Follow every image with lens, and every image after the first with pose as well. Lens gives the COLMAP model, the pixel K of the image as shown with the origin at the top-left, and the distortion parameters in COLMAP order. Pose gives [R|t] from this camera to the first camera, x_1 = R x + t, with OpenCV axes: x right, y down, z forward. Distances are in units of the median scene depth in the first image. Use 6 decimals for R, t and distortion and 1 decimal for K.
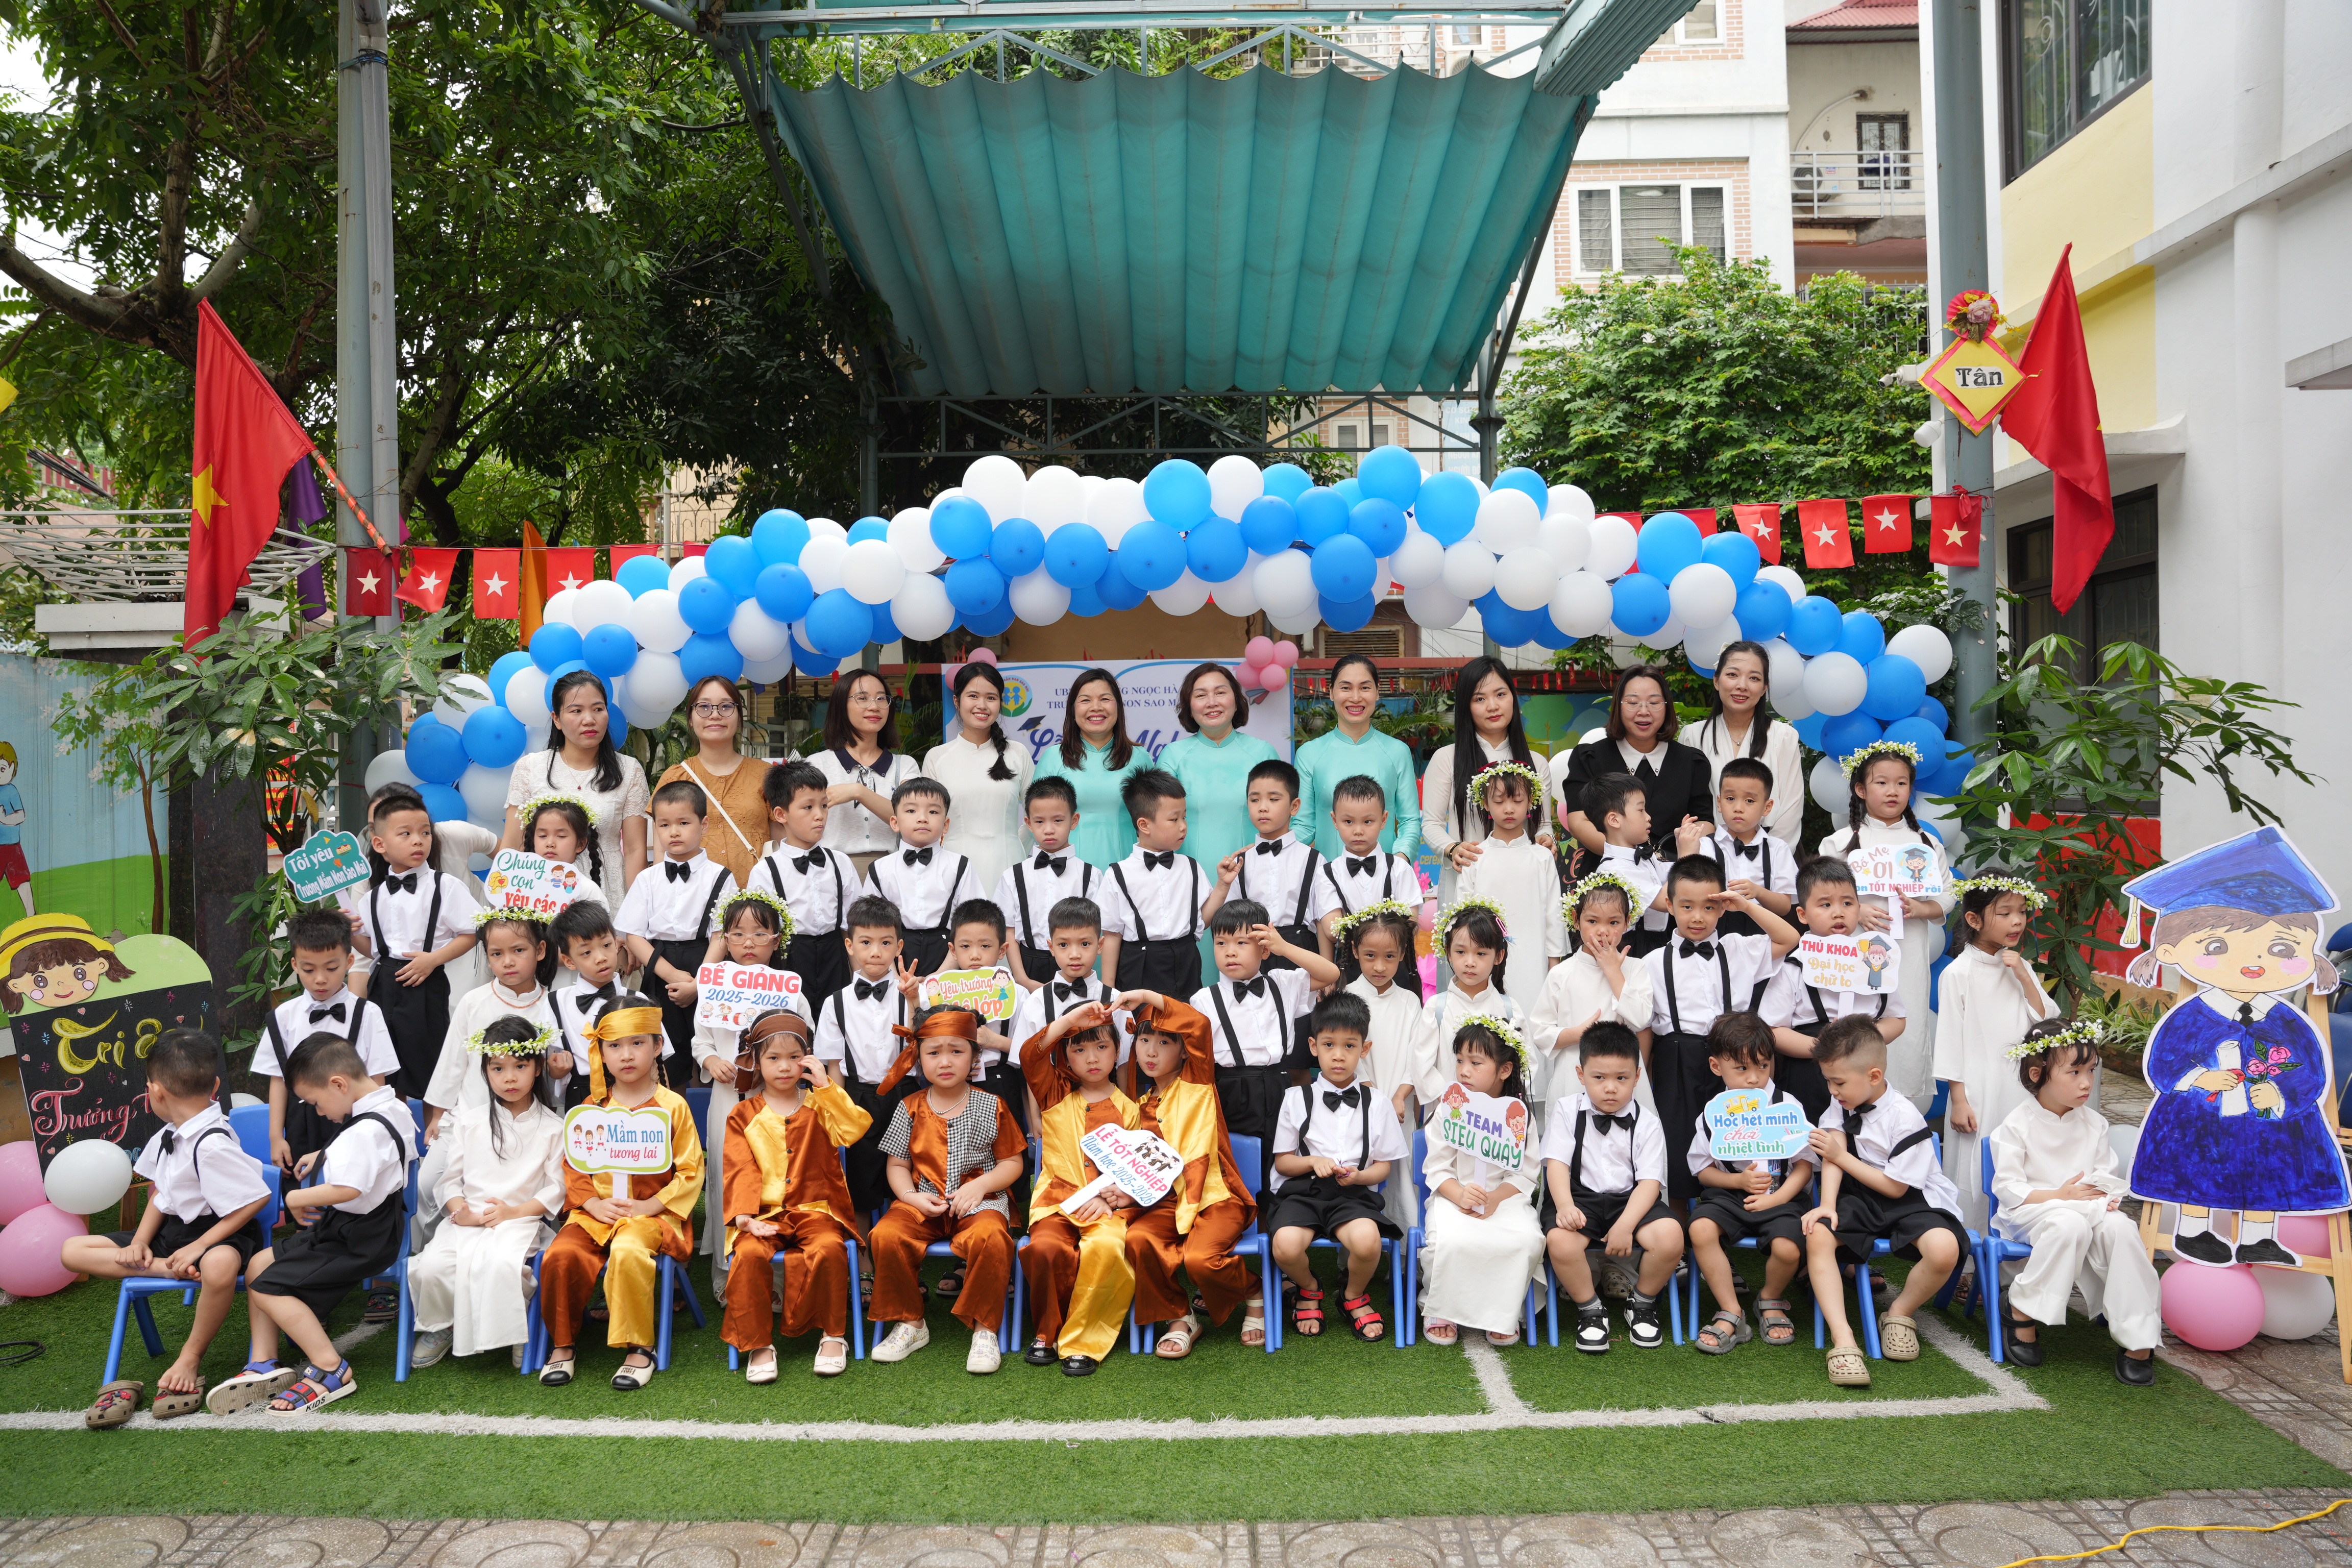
lens RADIAL K [[1720.2, 0, 1176.0], [0, 1720.2, 784.0], [0, 0, 1]] dist [-0.173416, 0.152593]
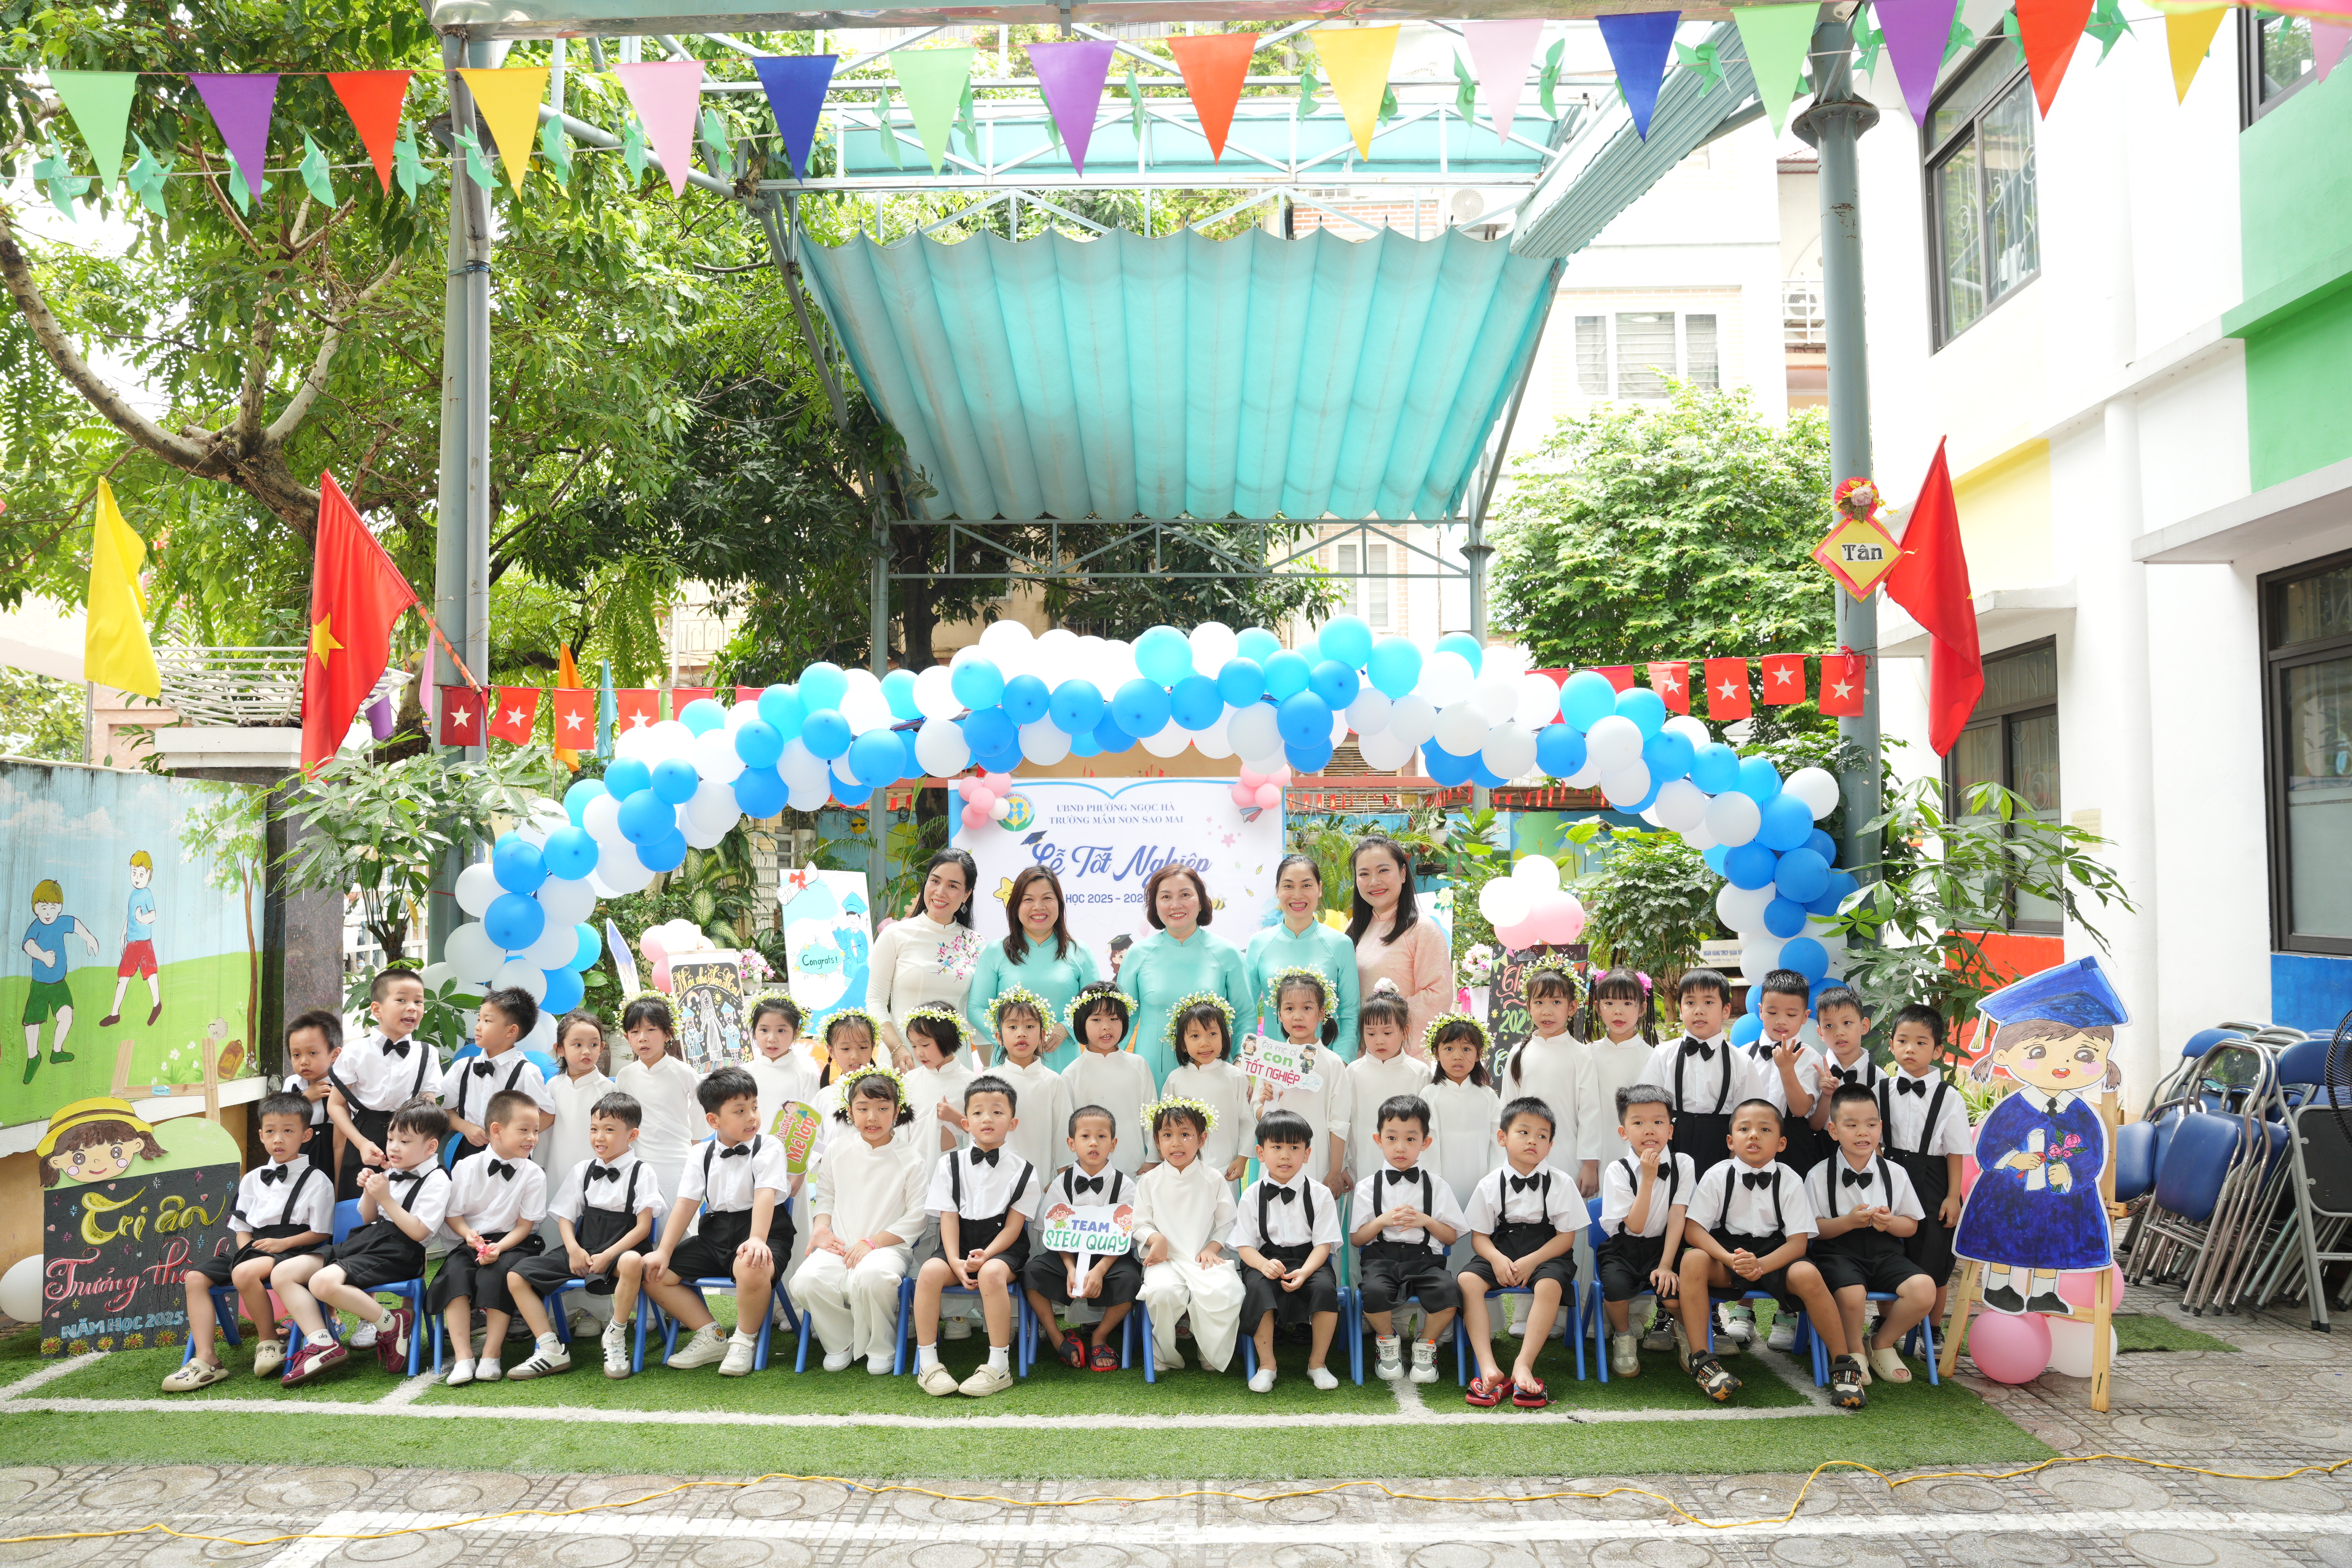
lens RADIAL K [[1781.7, 0, 1176.0], [0, 1781.7, 784.0], [0, 0, 1]] dist [-0.158951, 0.160278]
pose [[0.999942, 0.010275, -0.003202, 0.010350], [-0.010452, 0.998066, -0.061271, -0.004696], [0.002566, 0.061301, 0.998116, -0.153305]]
